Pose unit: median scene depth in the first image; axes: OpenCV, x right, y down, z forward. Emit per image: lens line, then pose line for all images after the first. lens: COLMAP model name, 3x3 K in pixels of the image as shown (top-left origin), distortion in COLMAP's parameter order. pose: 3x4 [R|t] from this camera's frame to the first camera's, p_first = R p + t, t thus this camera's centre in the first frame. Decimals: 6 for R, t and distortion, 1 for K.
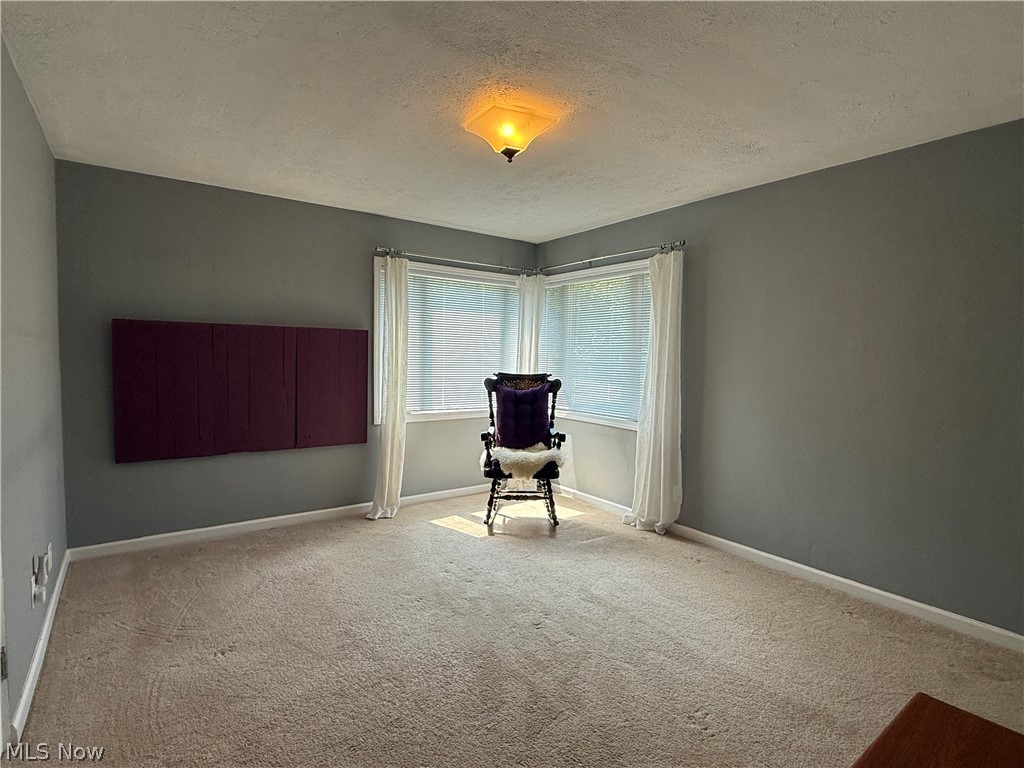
lens RADIAL K [[529.4, 0, 511.9], [0, 529.4, 388.5], [0, 0, 1]] dist [-0.000662, -0.000131]
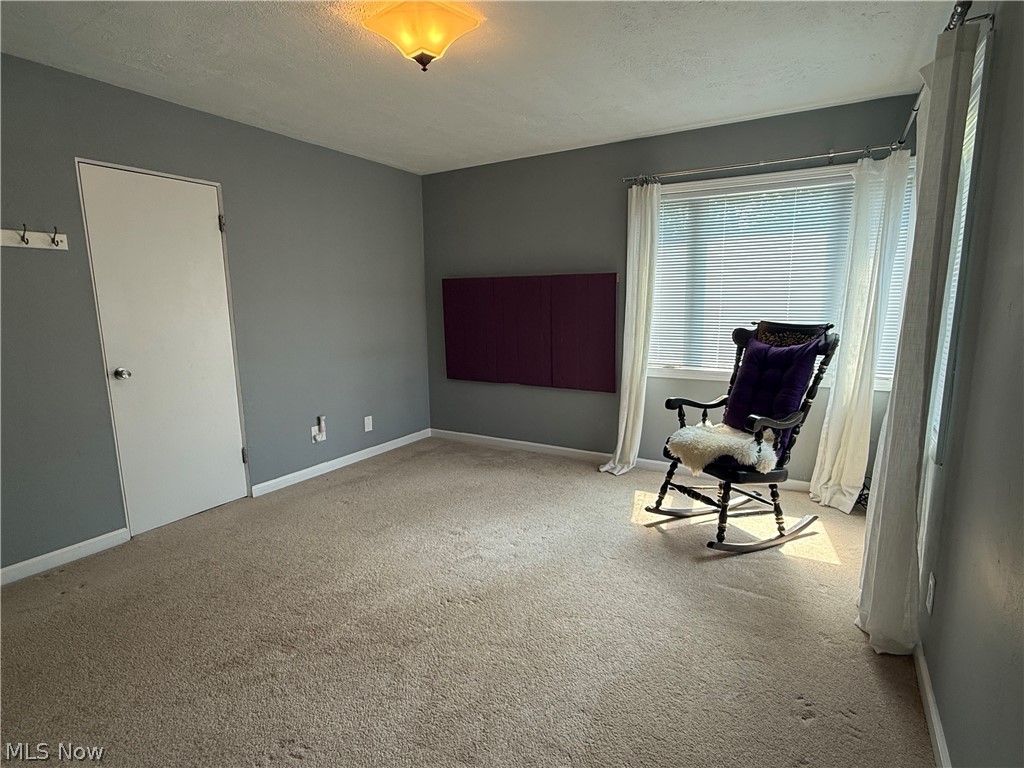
lens RADIAL K [[527.6, 0, 507.7], [0, 527.6, 383.1], [0, 0, 1]] dist [0.000714, 0.000233]
pose [[0.394683, 0.120922, -0.910825, 0.537795], [-0.041624, 0.992637, 0.113746, -0.015239], [0.917874, -0.006981, 0.396811, 0.467223]]
